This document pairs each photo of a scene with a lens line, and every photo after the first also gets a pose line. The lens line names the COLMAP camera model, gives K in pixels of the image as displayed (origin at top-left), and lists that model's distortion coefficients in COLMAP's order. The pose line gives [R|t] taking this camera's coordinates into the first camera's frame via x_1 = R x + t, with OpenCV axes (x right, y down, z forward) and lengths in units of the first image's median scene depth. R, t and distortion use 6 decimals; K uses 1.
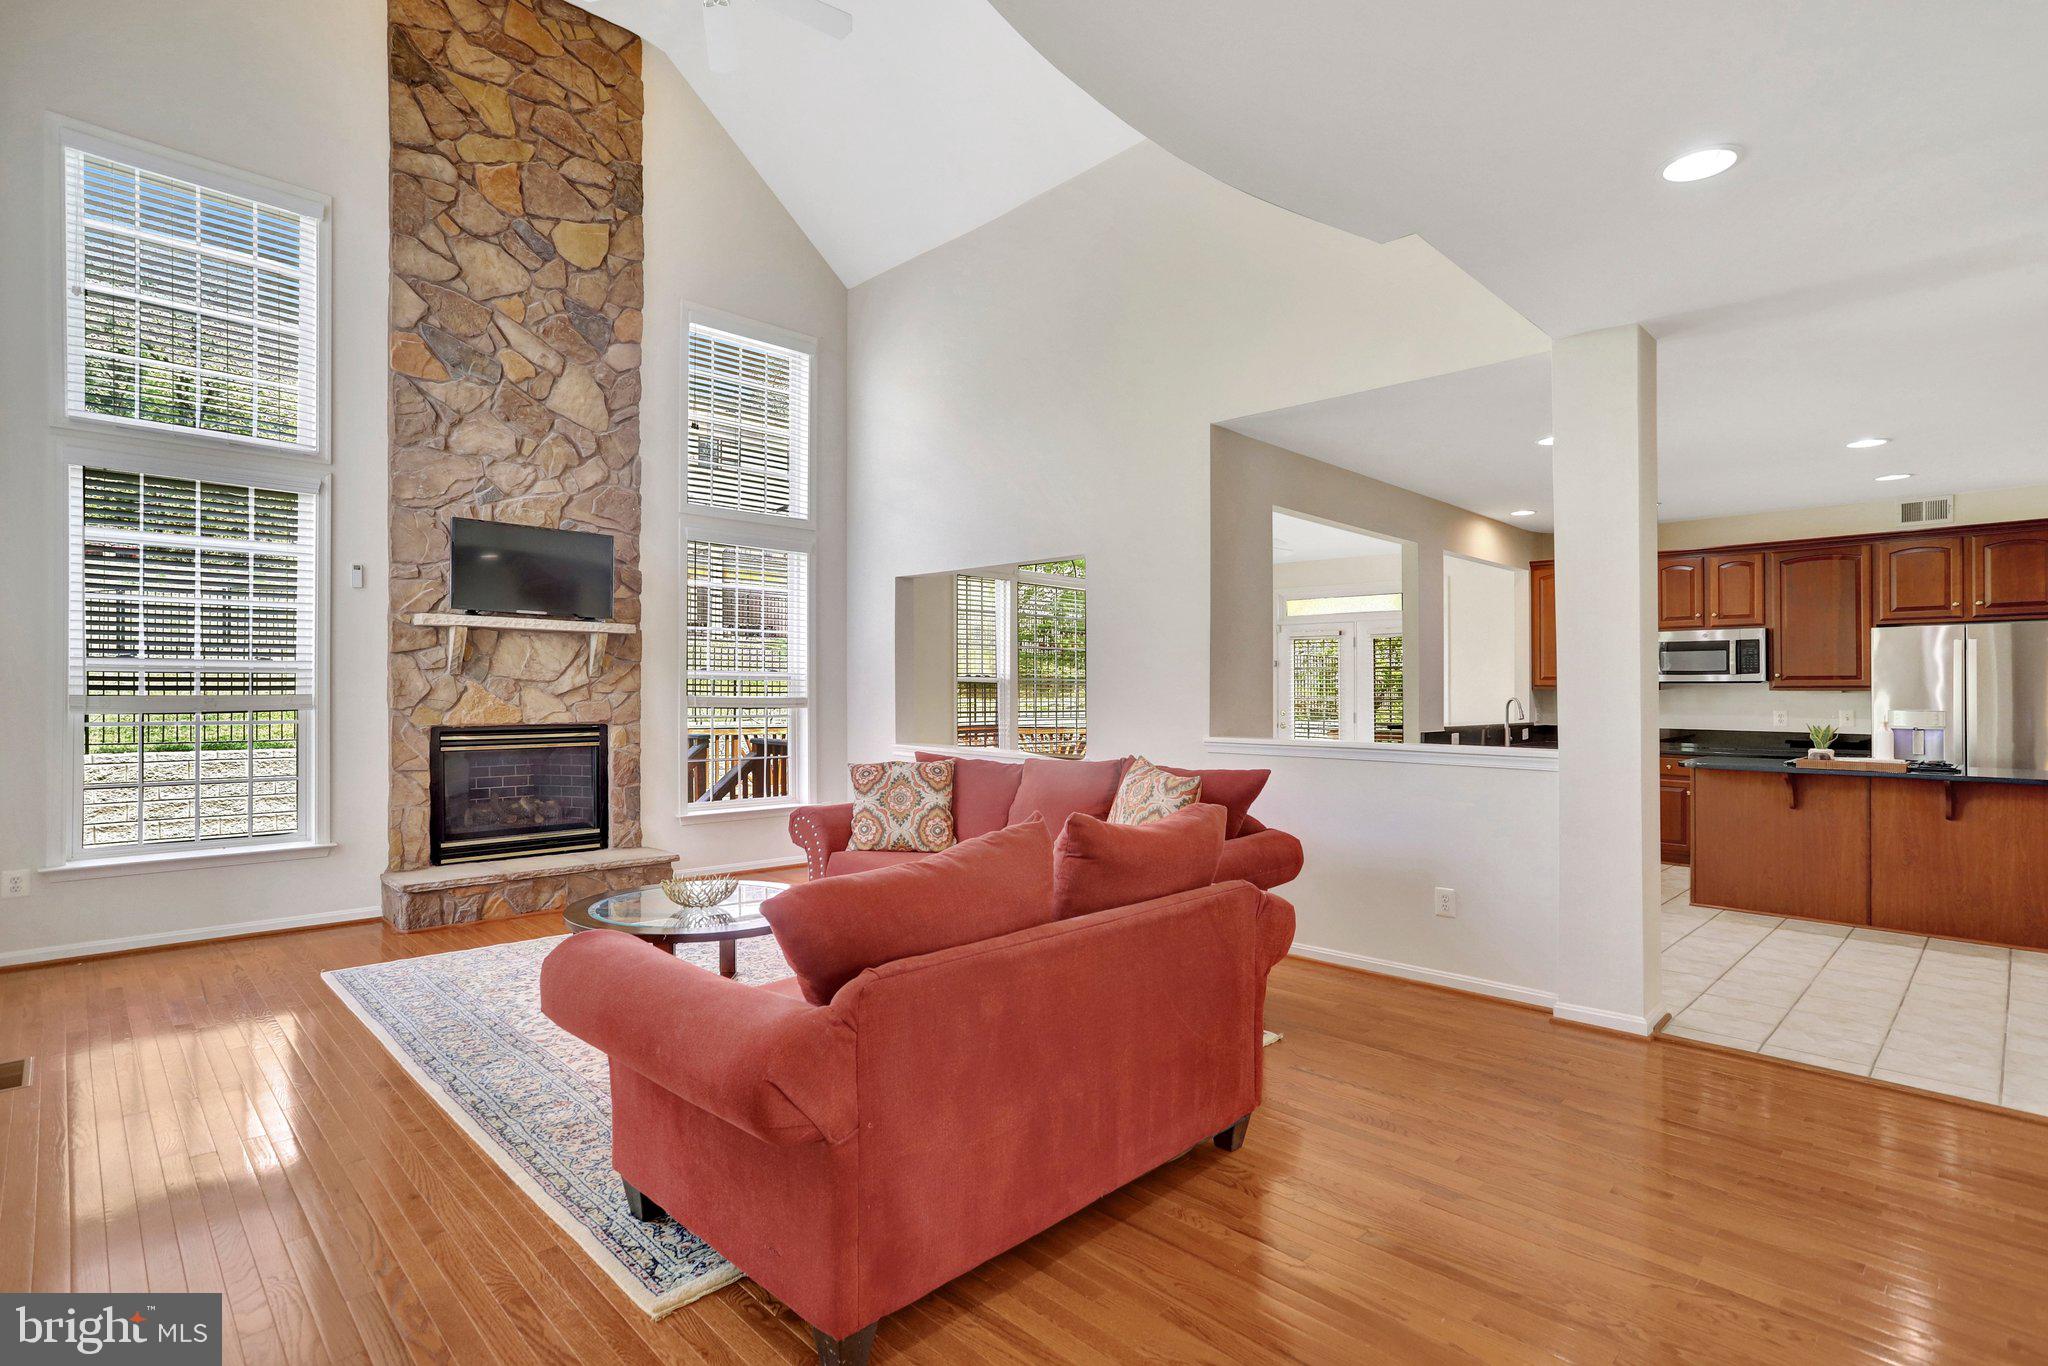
lens RADIAL K [[998.0, 0, 1029.6], [0, 998.0, 703.3], [0, 0, 1]] dist [-0.028743, 0.021368]
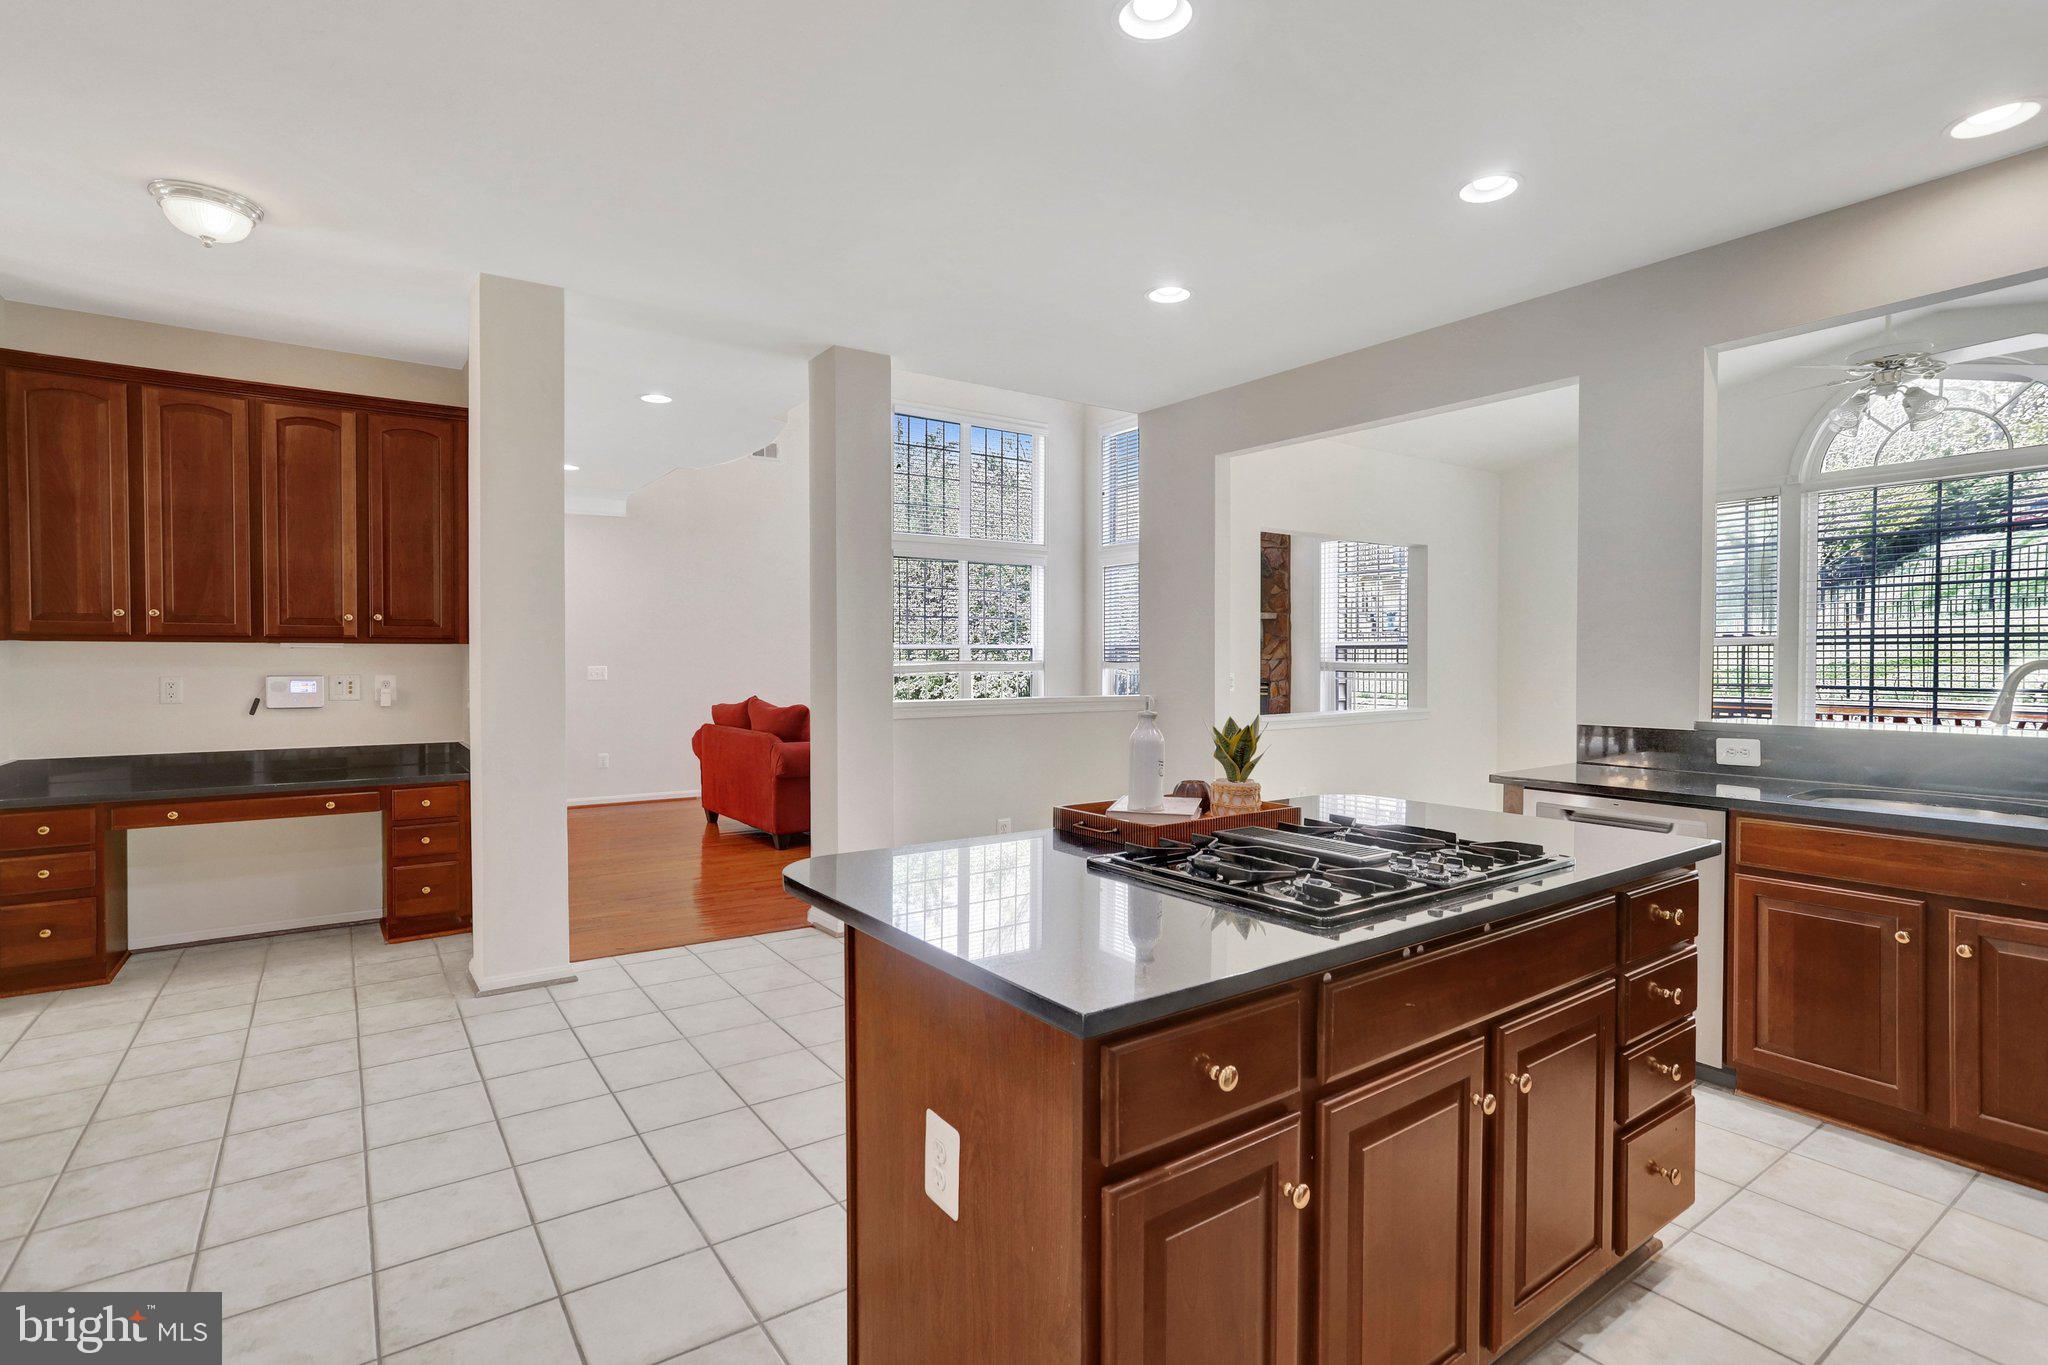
lens RADIAL K [[998.0, 0, 1019.9], [0, 998.0, 670.8], [0, 0, 1]] dist [-0.028743, 0.021368]
pose [[-0.162156, 0.017396, -0.986612, 1.183062], [-0.000640, 0.999843, 0.017735, -0.021375], [0.986765, 0.003508, -0.162119, 0.937276]]
